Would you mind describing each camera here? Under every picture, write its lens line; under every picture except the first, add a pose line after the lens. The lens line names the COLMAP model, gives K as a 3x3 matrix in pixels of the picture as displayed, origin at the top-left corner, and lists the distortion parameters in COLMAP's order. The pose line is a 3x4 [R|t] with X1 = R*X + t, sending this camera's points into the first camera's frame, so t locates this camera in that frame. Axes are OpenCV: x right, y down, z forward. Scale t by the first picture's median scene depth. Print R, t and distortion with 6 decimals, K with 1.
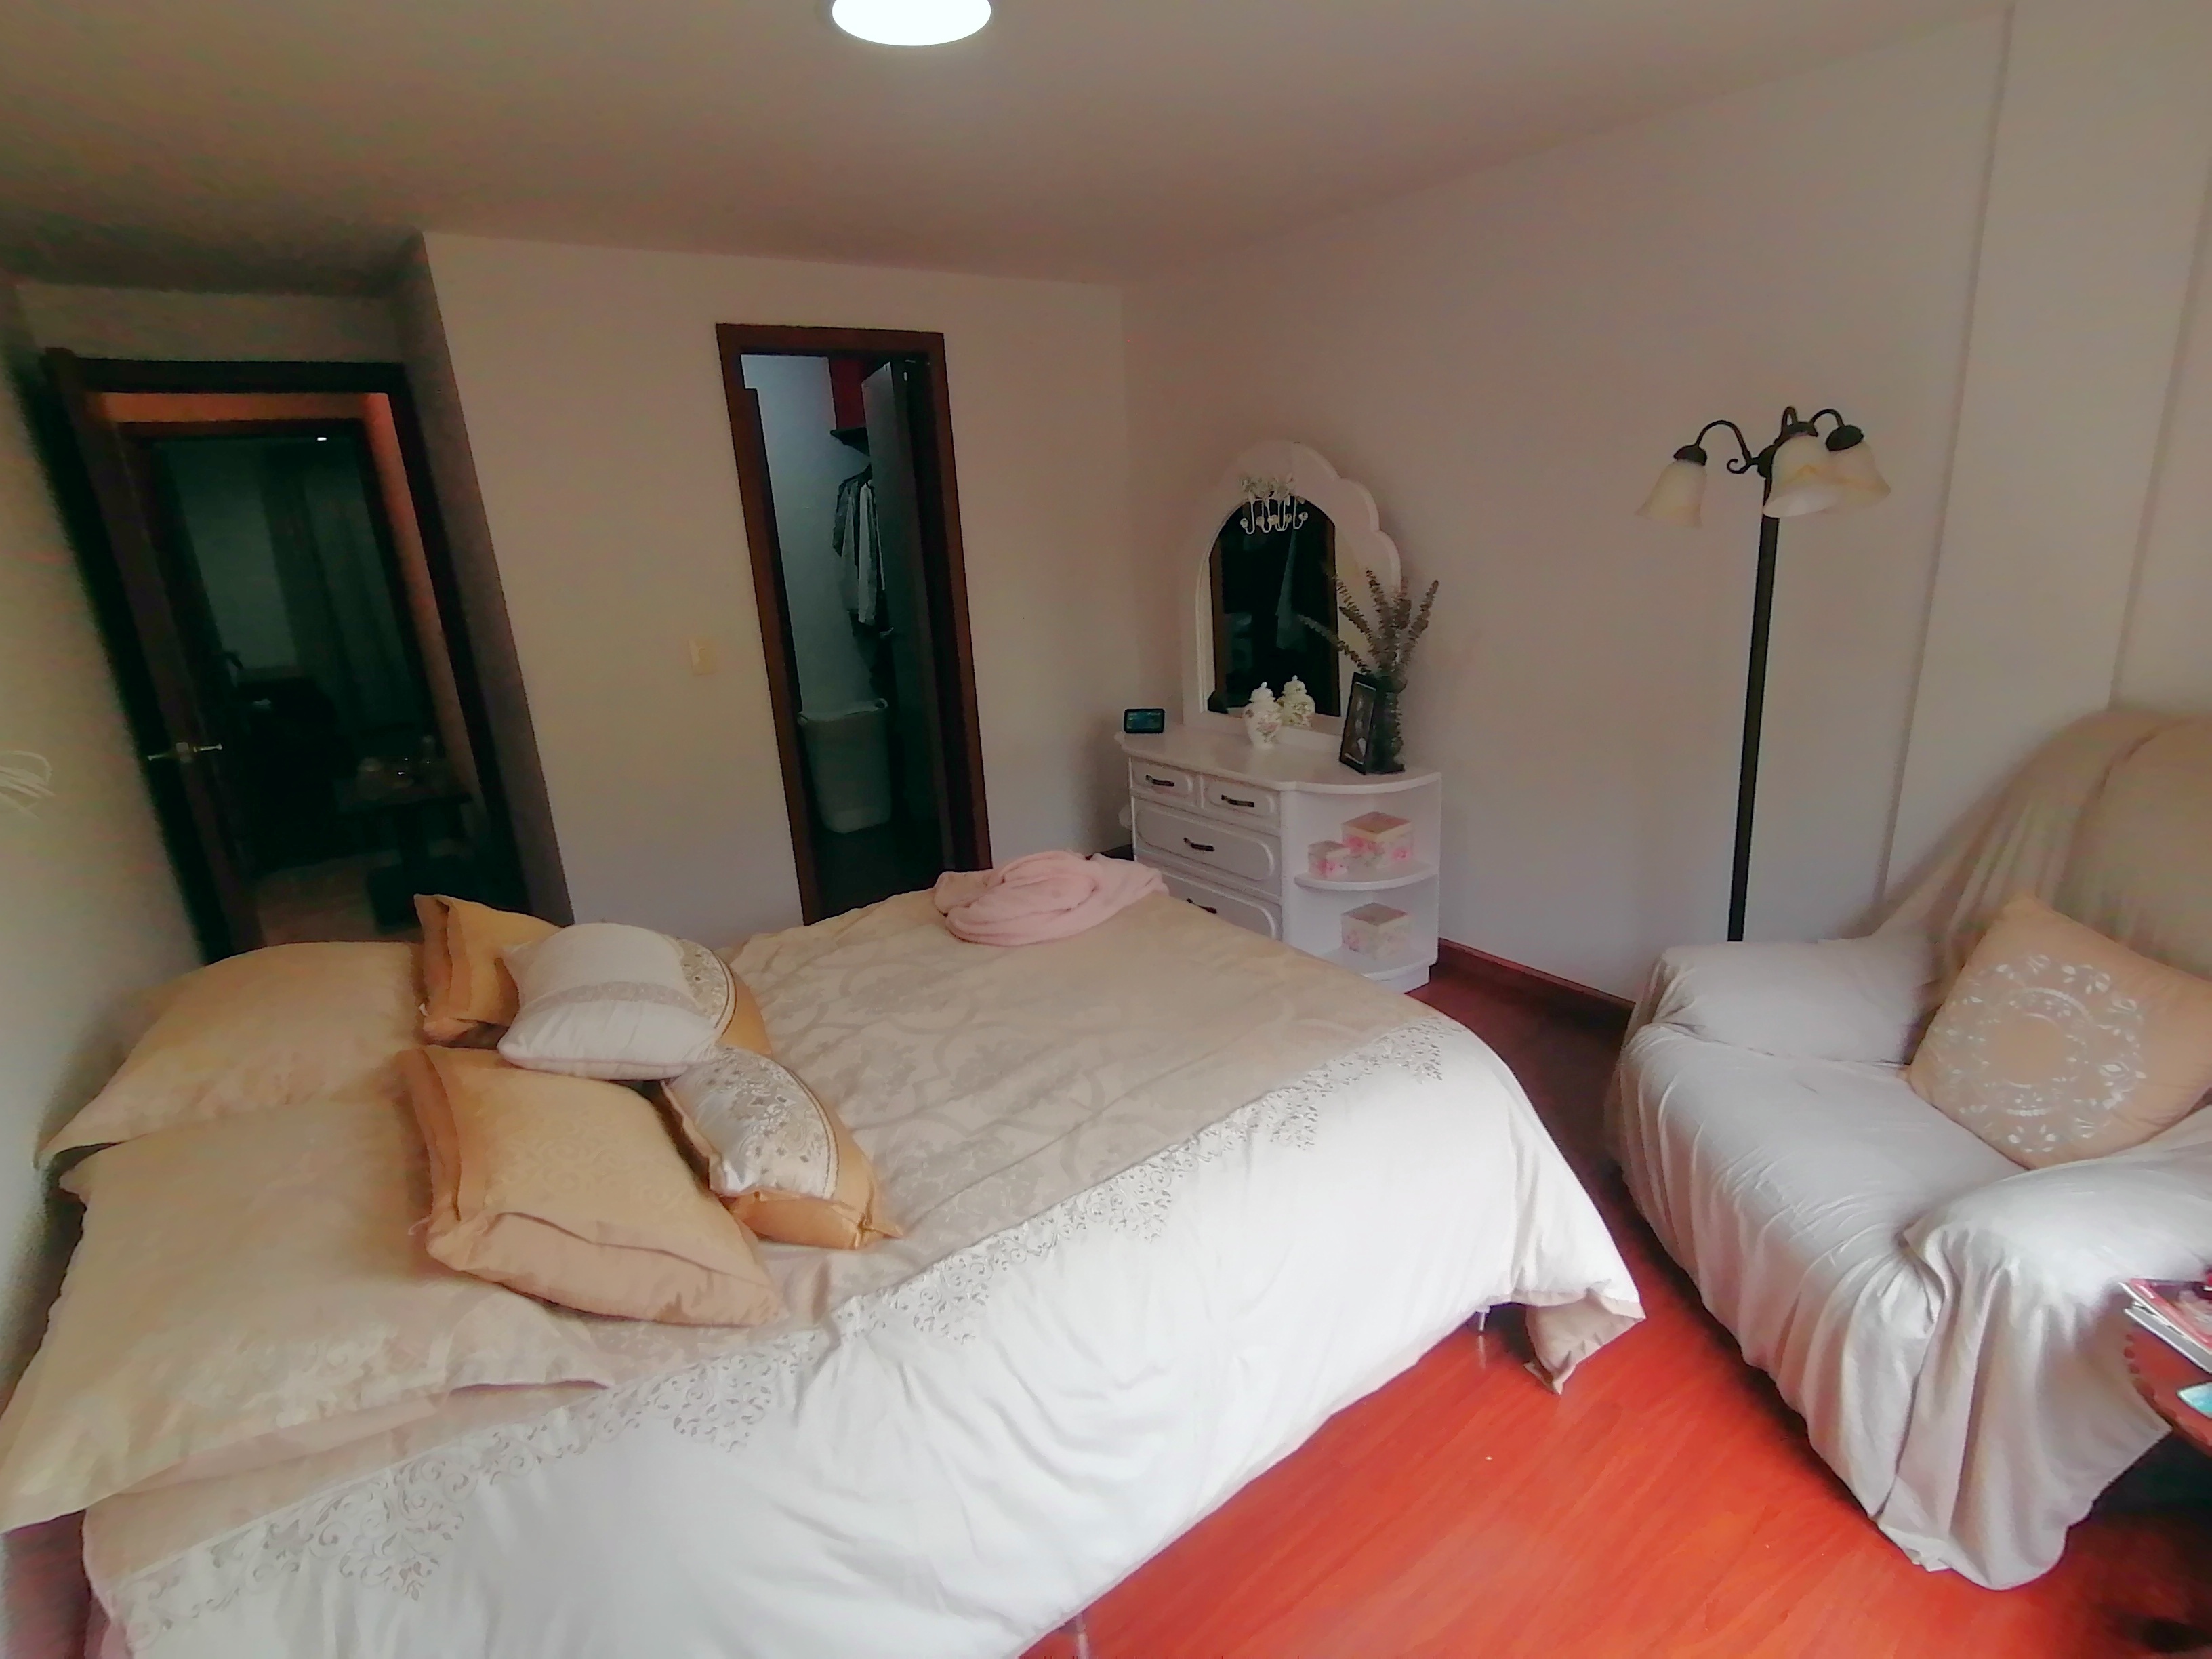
lens RADIAL K [[1105.0, 0, 1088.7], [0, 1105.0, 830.8], [0, 0, 1]] dist [0.028098, -0.022406]
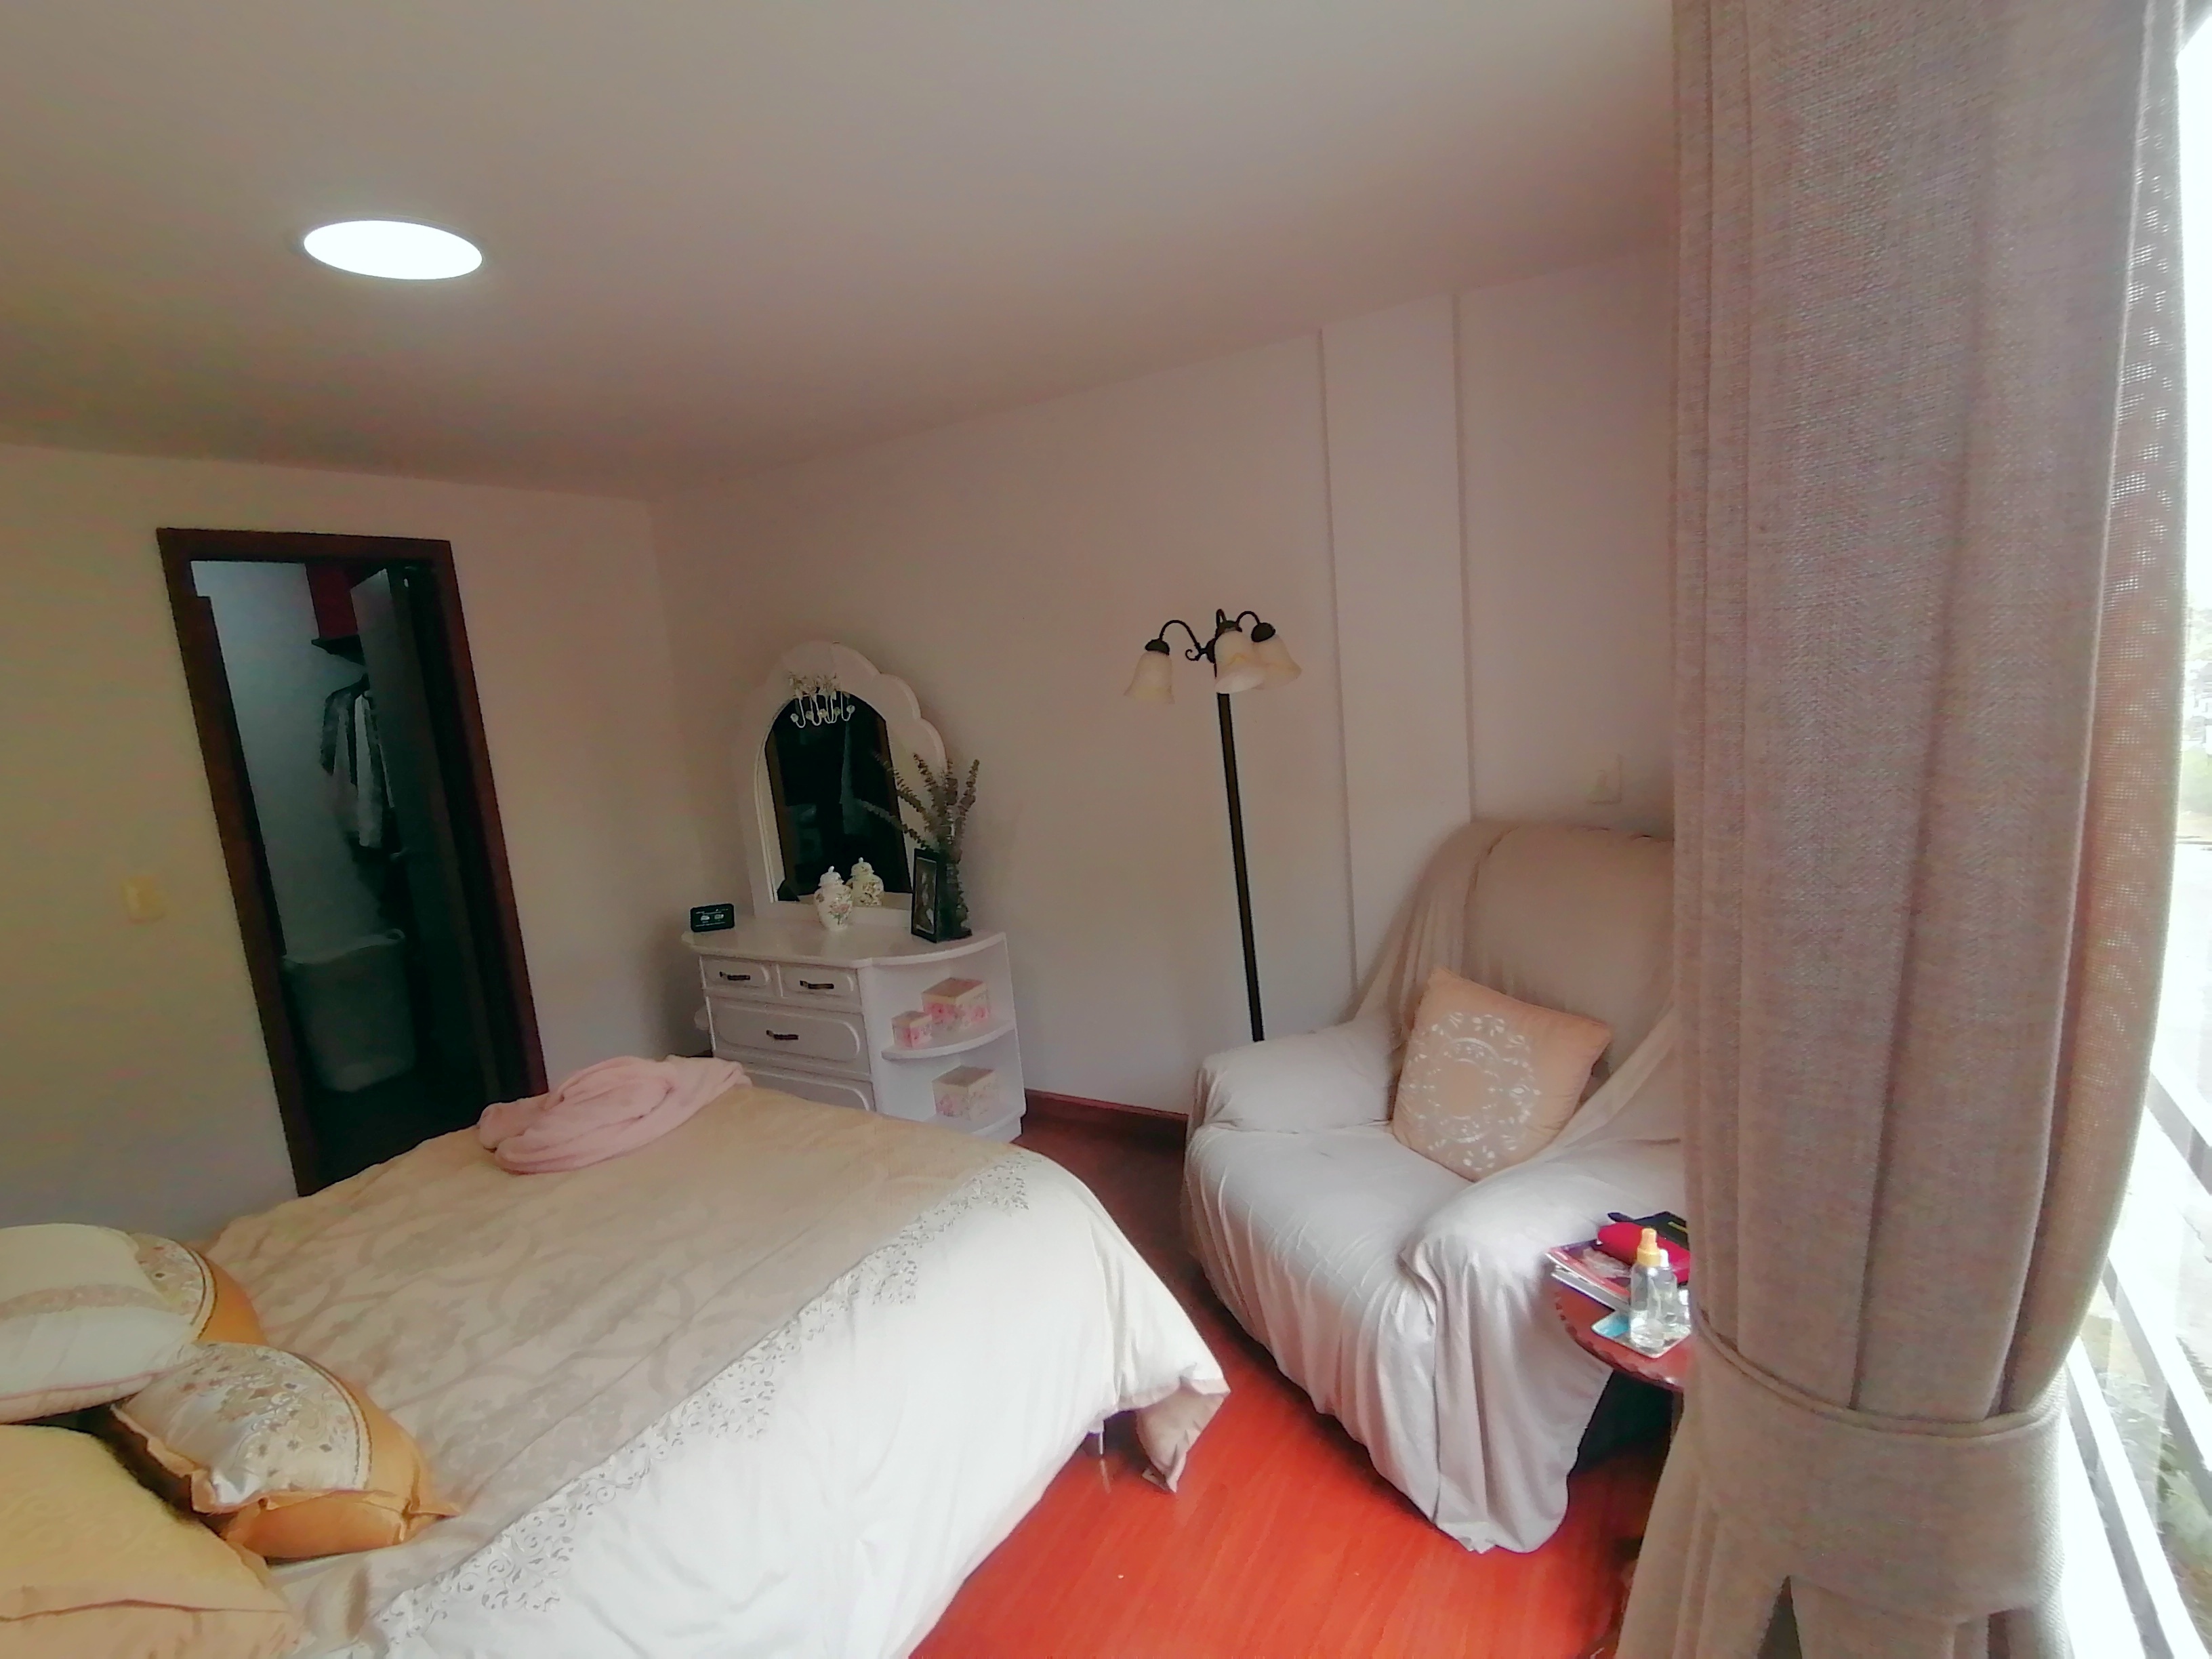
lens RADIAL K [[1105.0, 0, 1097.5], [0, 1105.0, 829.4], [0, 0, 1]] dist [0.028098, -0.022406]
pose [[0.923241, -0.083205, 0.375104, 0.006992], [0.145891, 0.979070, -0.141905, 0.021833], [-0.355446, 0.185737, 0.916057, -0.054148]]
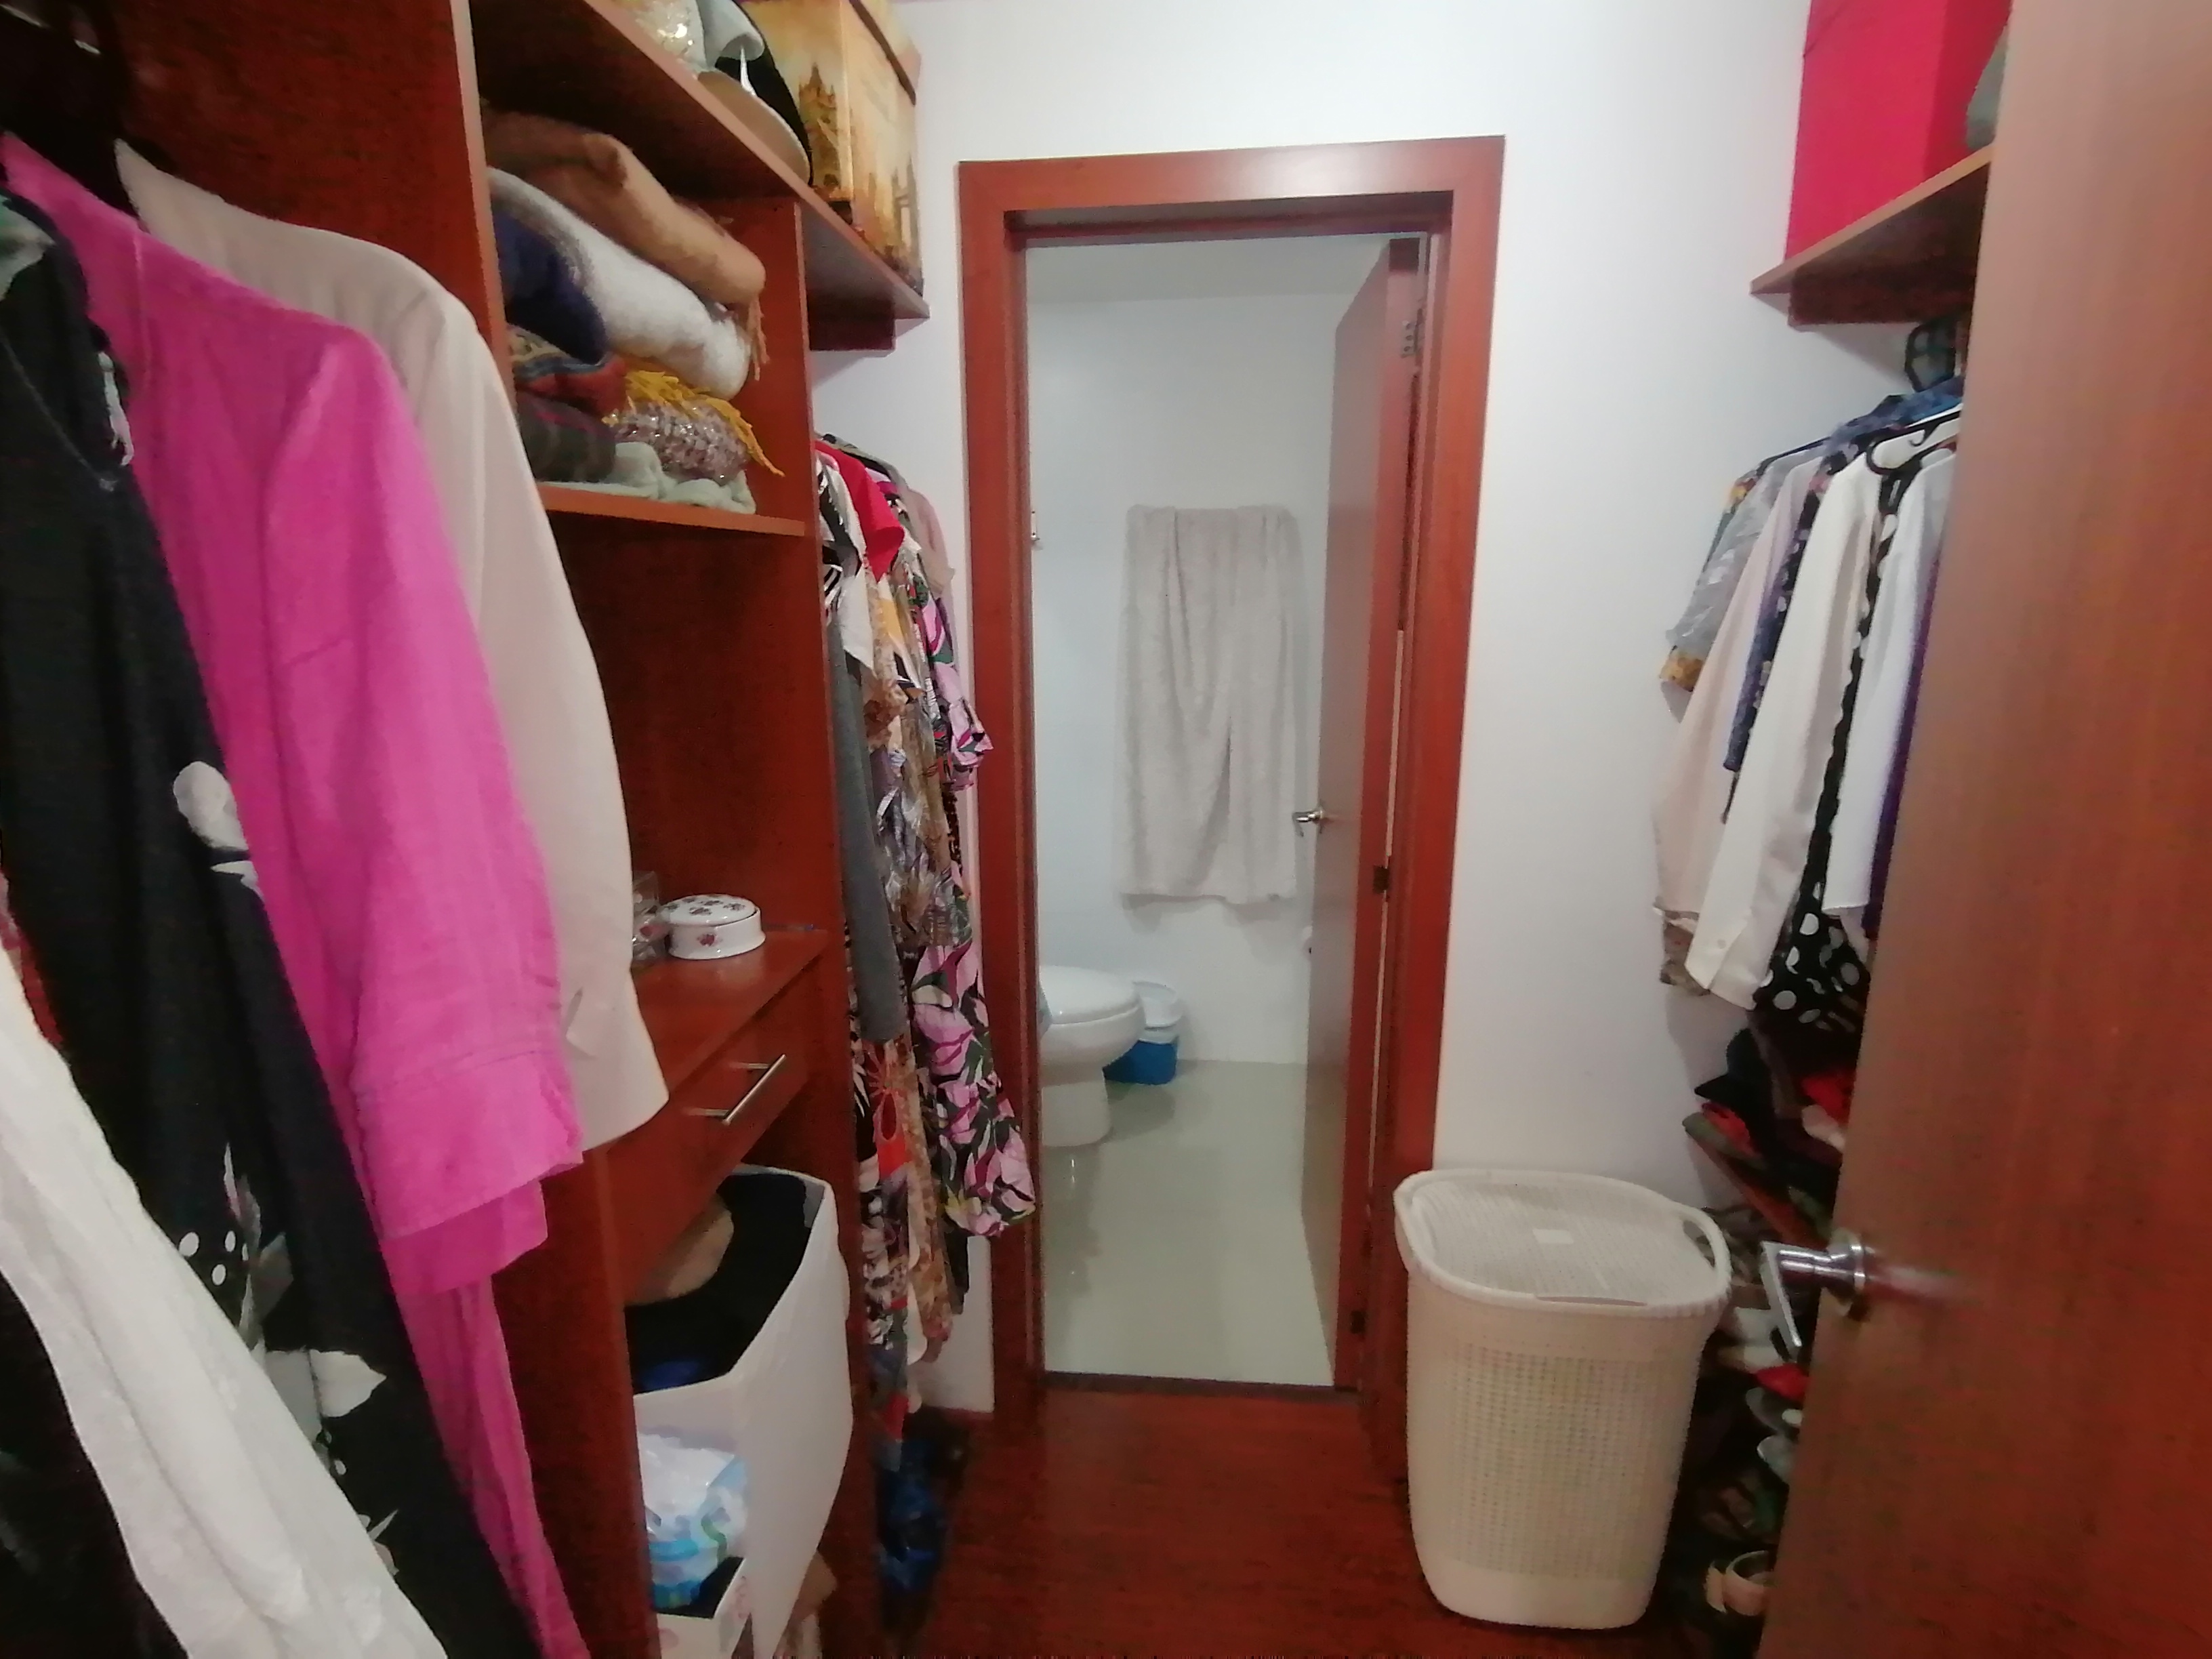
lens RADIAL K [[1105.0, 0, 1099.0], [0, 1105.0, 820.6], [0, 0, 1]] dist [0.028098, -0.022406]
pose [[0.742097, 0.203053, -0.638798, -0.348242], [-0.223628, 0.973410, 0.049625, -0.483287], [0.631889, 0.106027, 0.767773, 1.630258]]
